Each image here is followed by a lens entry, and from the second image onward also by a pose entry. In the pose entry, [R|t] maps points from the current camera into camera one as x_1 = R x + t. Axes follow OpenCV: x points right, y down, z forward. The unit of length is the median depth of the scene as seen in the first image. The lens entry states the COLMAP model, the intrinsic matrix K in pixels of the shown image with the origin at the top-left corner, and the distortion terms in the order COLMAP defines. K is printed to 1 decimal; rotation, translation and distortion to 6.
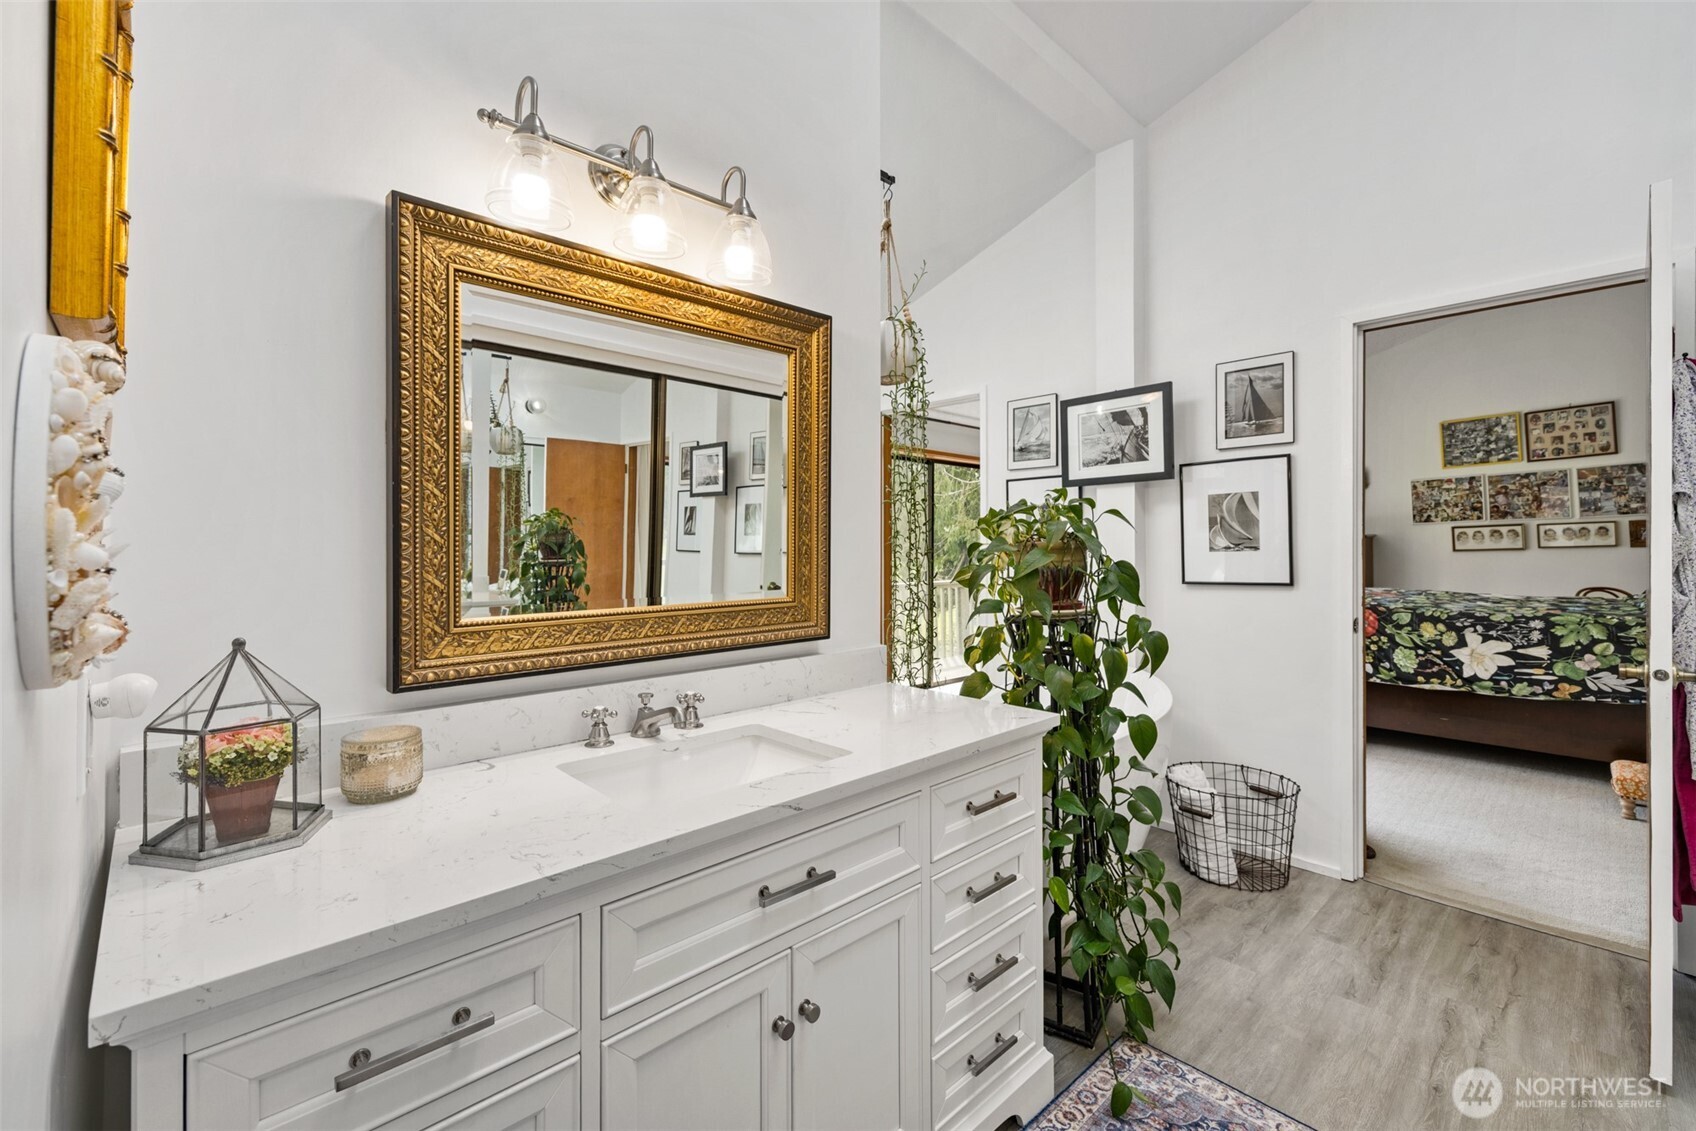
lens RADIAL K [[739.4, 0, 845.2], [0, 739.4, 548.3], [0, 0, 1]] dist [0.007017, 0.000180]
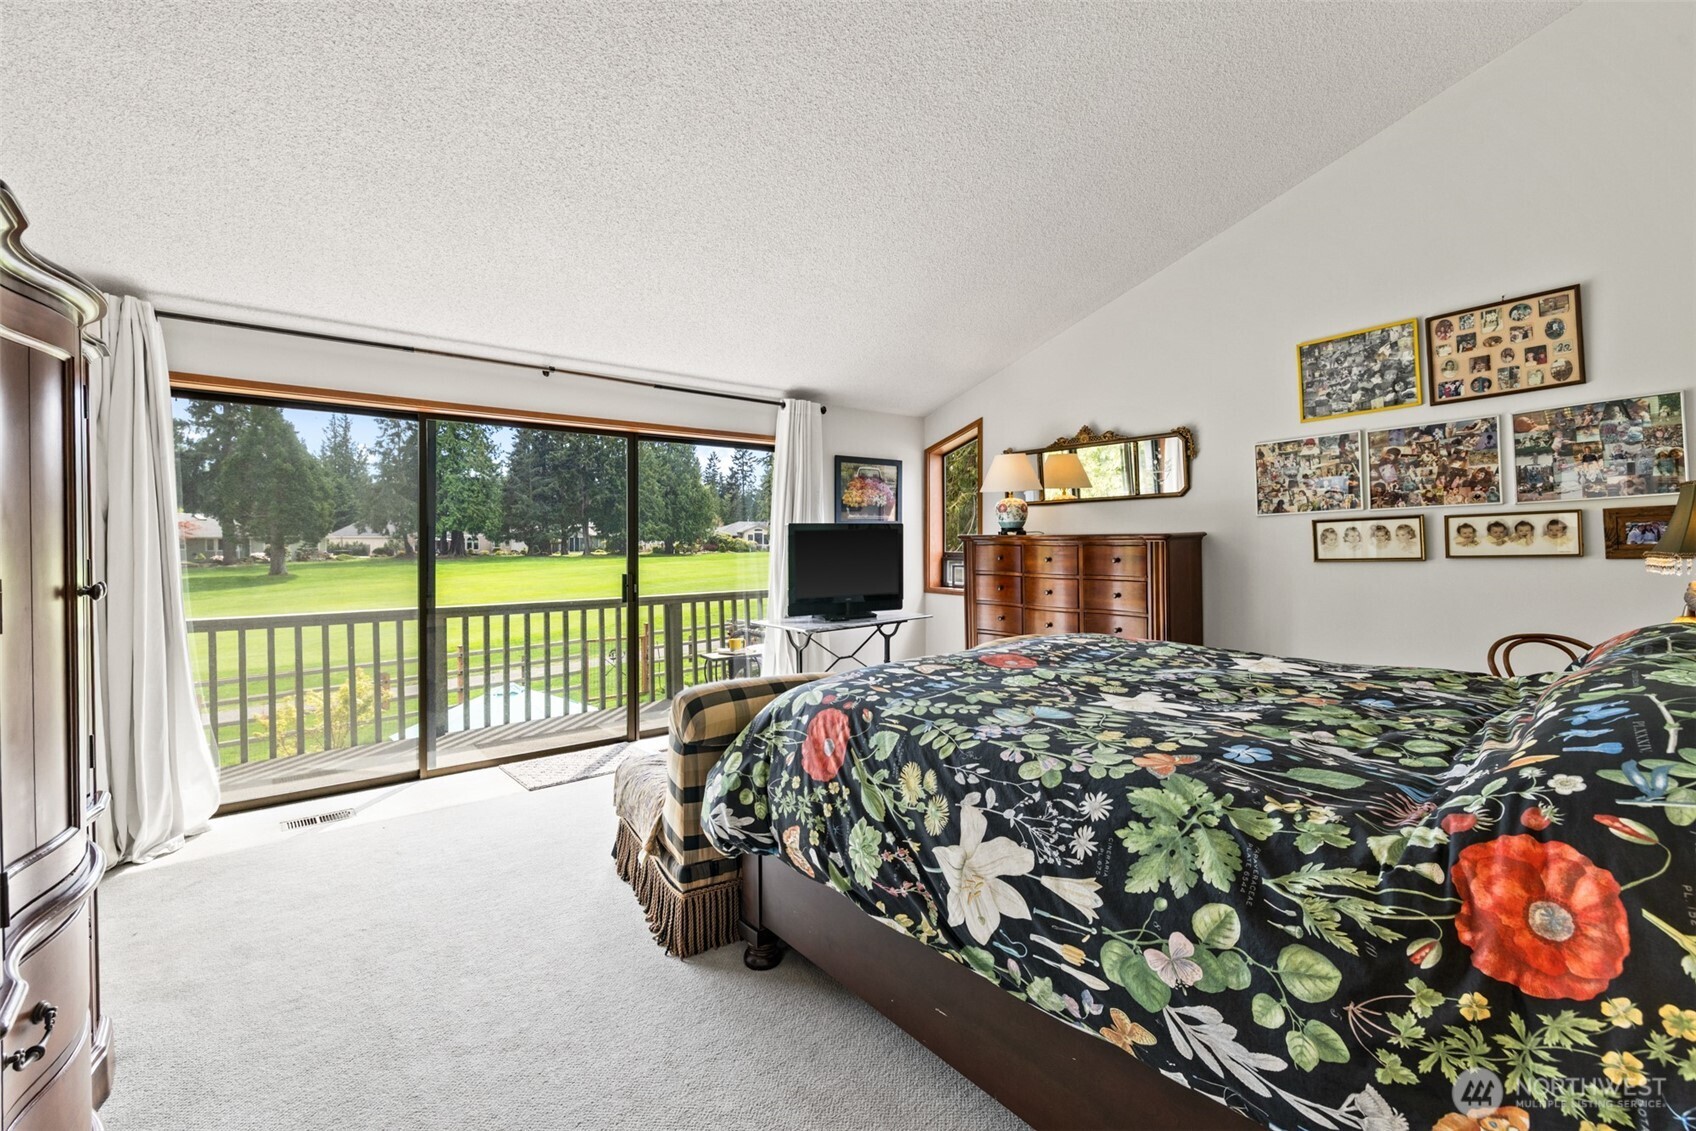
lens RADIAL K [[739.4, 0, 854.6], [0, 739.4, 549.5], [0, 0, 1]] dist [0.007017, 0.000180]
pose [[0.997105, 0.001461, -0.076021, 0.546342], [-0.000409, 0.999904, 0.013854, -0.014853], [0.076034, -0.013783, 0.997010, 0.419733]]
